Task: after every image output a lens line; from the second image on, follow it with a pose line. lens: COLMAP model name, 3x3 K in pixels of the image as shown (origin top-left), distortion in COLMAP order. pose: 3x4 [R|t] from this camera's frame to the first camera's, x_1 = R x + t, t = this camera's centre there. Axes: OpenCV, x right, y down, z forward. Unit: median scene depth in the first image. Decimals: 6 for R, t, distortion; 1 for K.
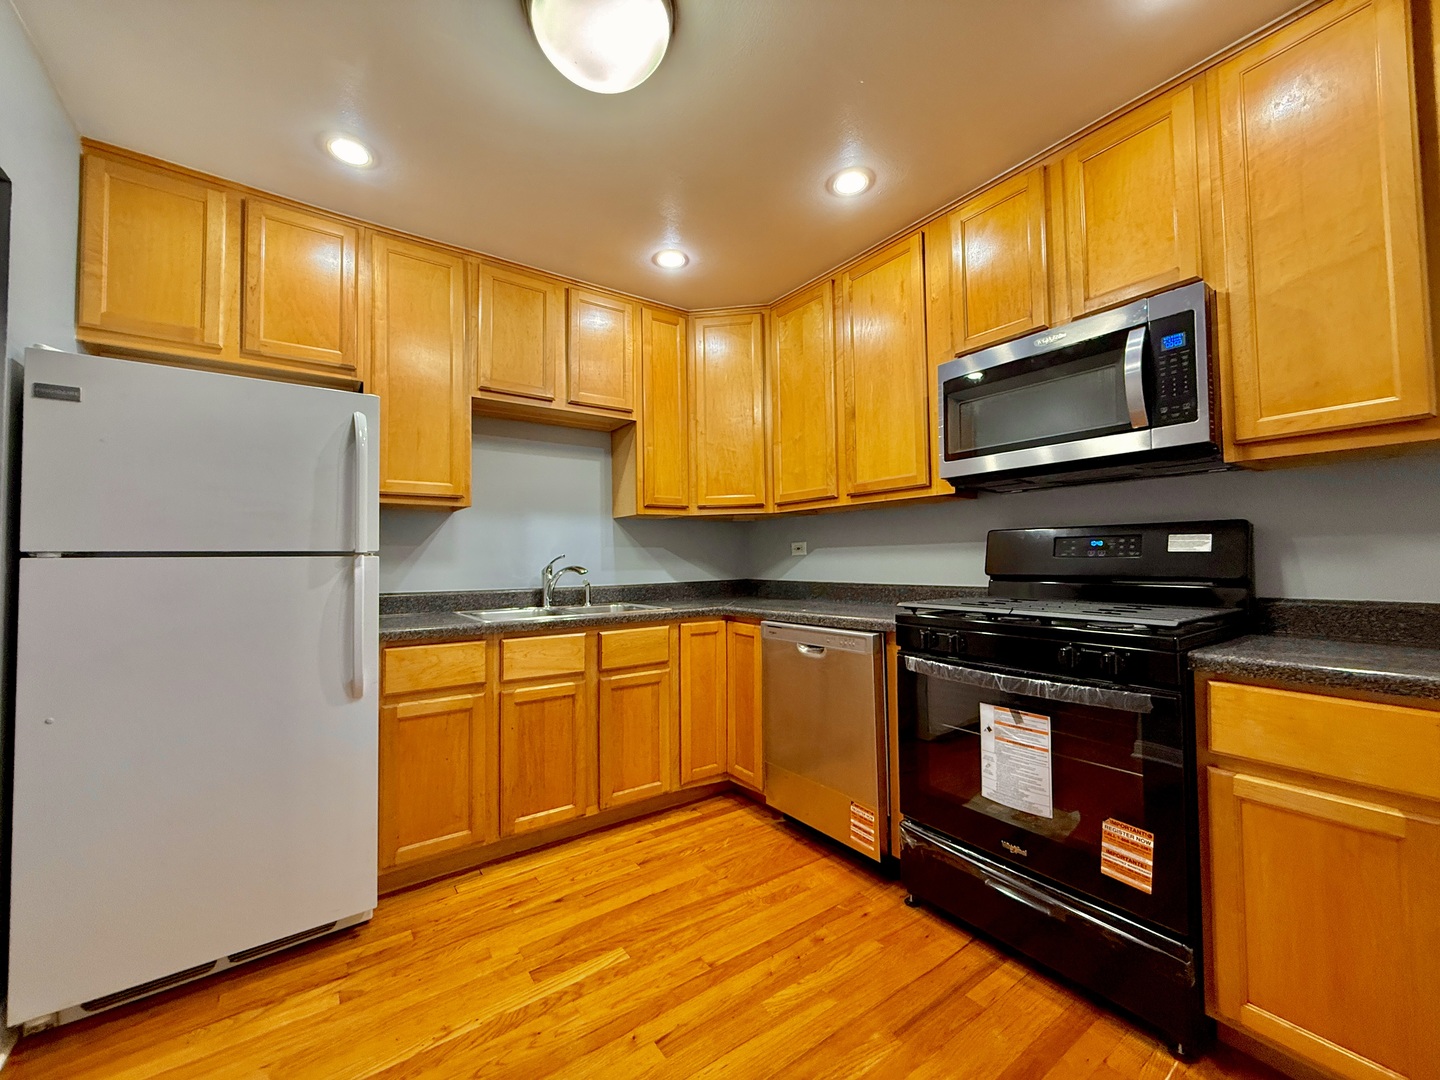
lens RADIAL K [[573.9, 0, 719.4], [0, 573.9, 544.0], [0, 0, 1]] dist [-0.002088, -0.000297]
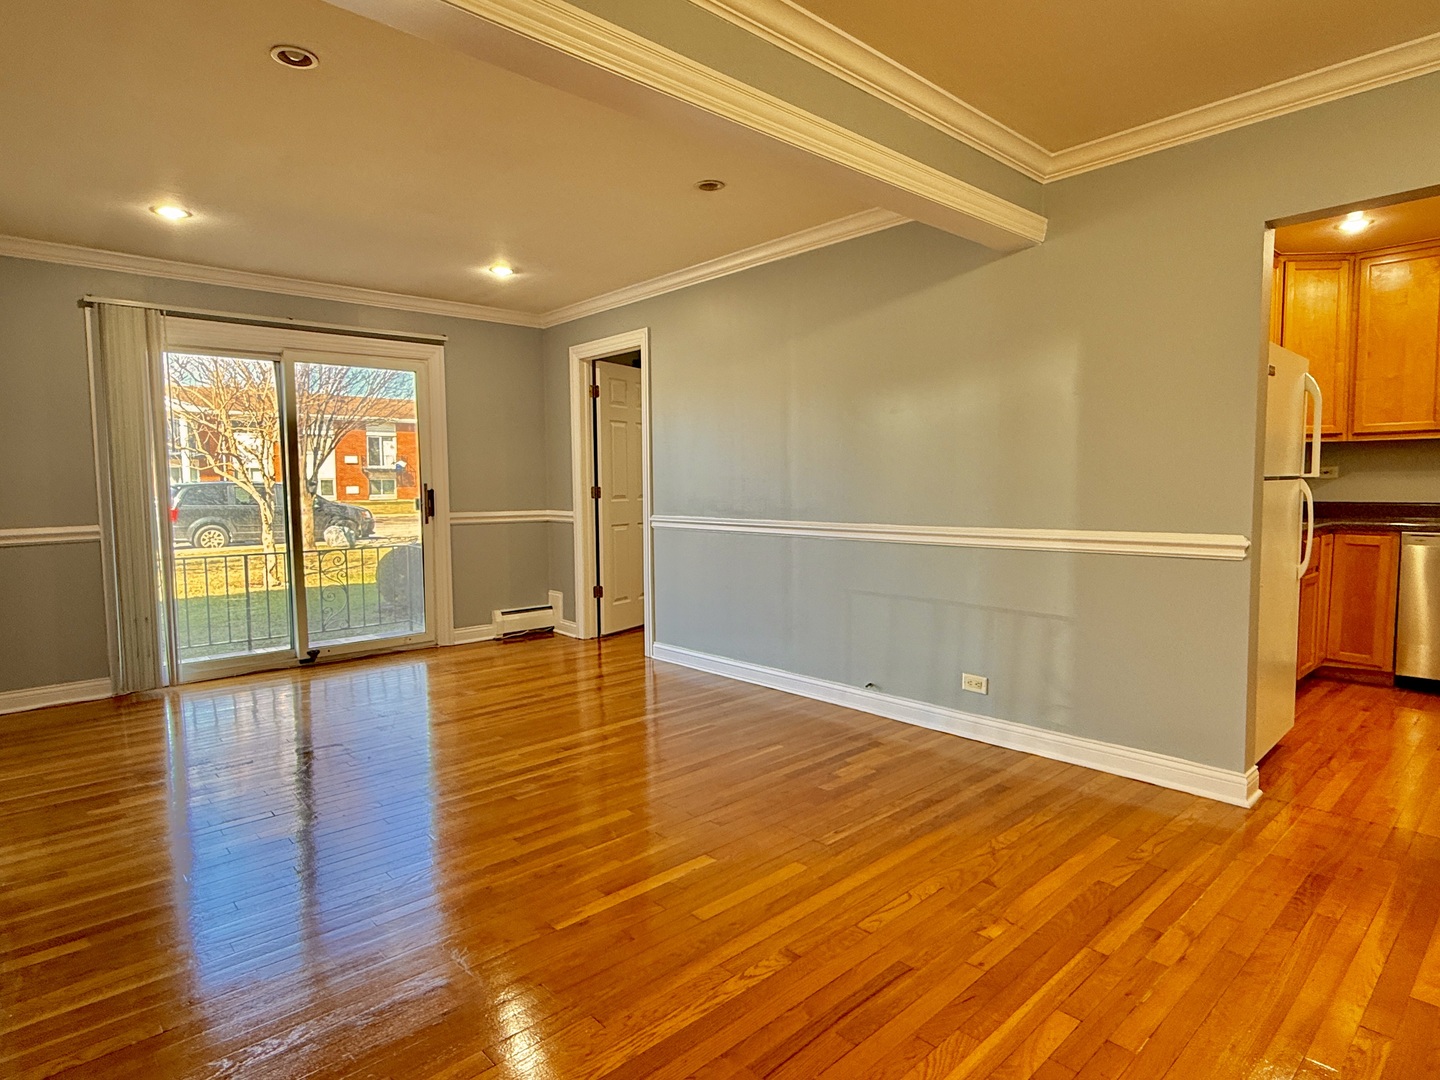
lens RADIAL K [[803.9, 0, 720.4], [0, 803.9, 544.6], [0, 0, 1]] dist [-0.003978, 0.003623]
pose [[0.991797, -0.006704, 0.127647, -1.833498], [-0.006821, 0.994425, 0.105227, -0.011945], [-0.127641, -0.105234, 0.986222, -0.604866]]
